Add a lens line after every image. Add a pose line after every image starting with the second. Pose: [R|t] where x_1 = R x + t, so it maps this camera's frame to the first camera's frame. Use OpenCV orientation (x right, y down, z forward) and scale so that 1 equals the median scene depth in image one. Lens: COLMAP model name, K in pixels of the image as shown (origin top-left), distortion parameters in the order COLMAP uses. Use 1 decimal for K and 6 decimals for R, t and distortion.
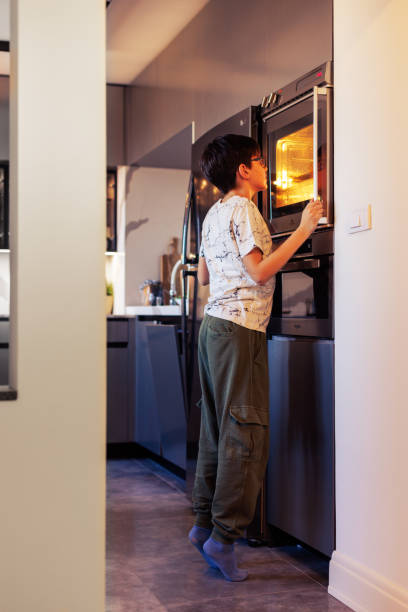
lens RADIAL K [[864.4, 0, 204.0], [0, 864.4, 306.0], [0, 0, 1]] dist [0.004756, 0.030603]
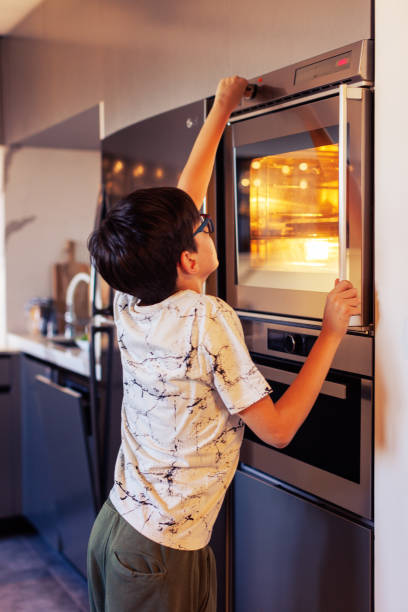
lens RADIAL K [[864.4, 0, 204.0], [0, 864.4, 306.0], [0, 0, 1]] dist [0.004756, 0.030603]
pose [[0.991126, -0.014117, 0.132176, -0.026376], [0.004441, 0.997306, 0.073221, -0.106507], [-0.132853, -0.071985, 0.988518, 0.312323]]
